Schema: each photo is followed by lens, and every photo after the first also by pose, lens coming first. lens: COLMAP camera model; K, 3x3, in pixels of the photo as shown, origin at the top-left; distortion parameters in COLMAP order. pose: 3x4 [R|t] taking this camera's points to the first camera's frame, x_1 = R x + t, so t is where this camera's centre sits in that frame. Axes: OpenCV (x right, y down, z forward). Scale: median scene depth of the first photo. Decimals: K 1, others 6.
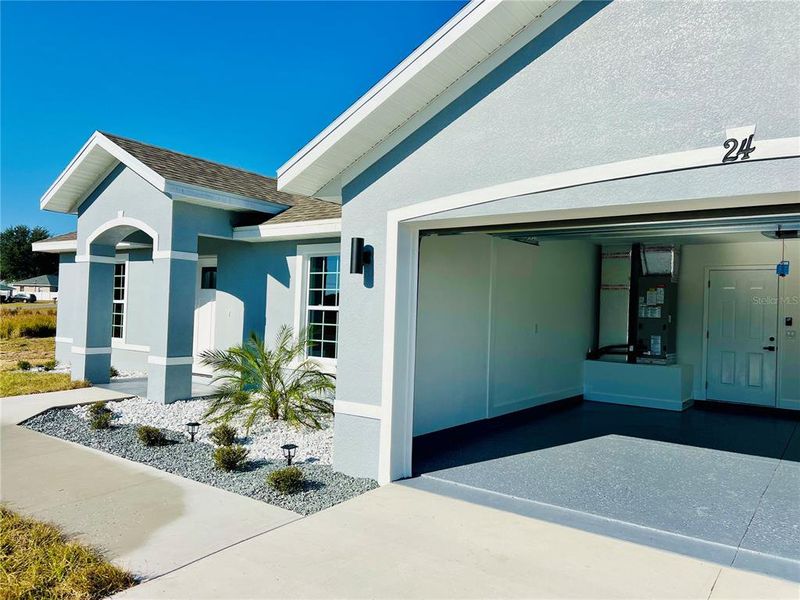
lens RADIAL K [[612.3, 0, 400.0], [0, 612.3, 300.0], [0, 0, 1]] dist [0.000382, -0.000098]
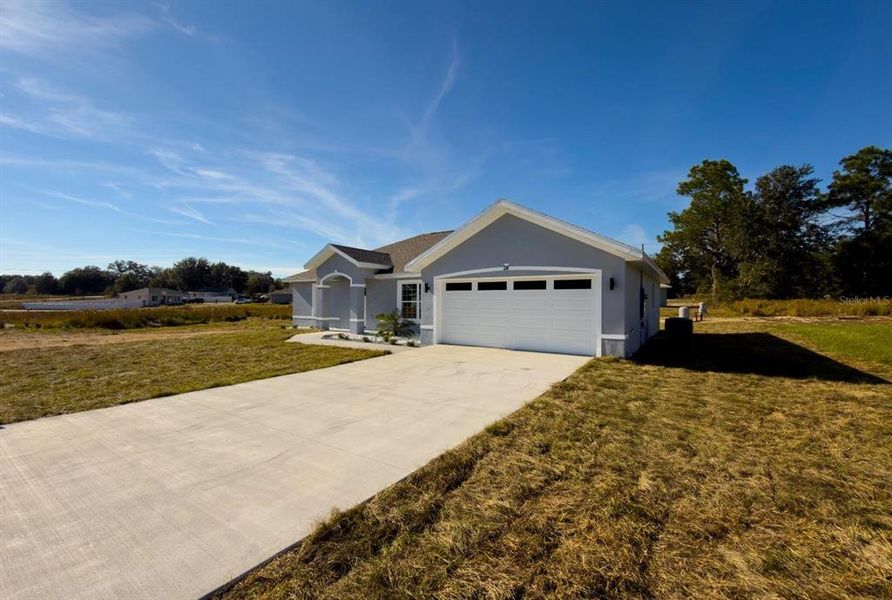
lens RADIAL K [[383.6, 0, 446.0], [0, 383.6, 300.0], [0, 0, 1]] dist [0.014775, 0.000132]
pose [[0.996603, -0.025241, 0.078398, -0.083783], [0.024121, 0.999593, 0.015211, -0.018811], [-0.078750, -0.013268, 0.996806, -0.908549]]
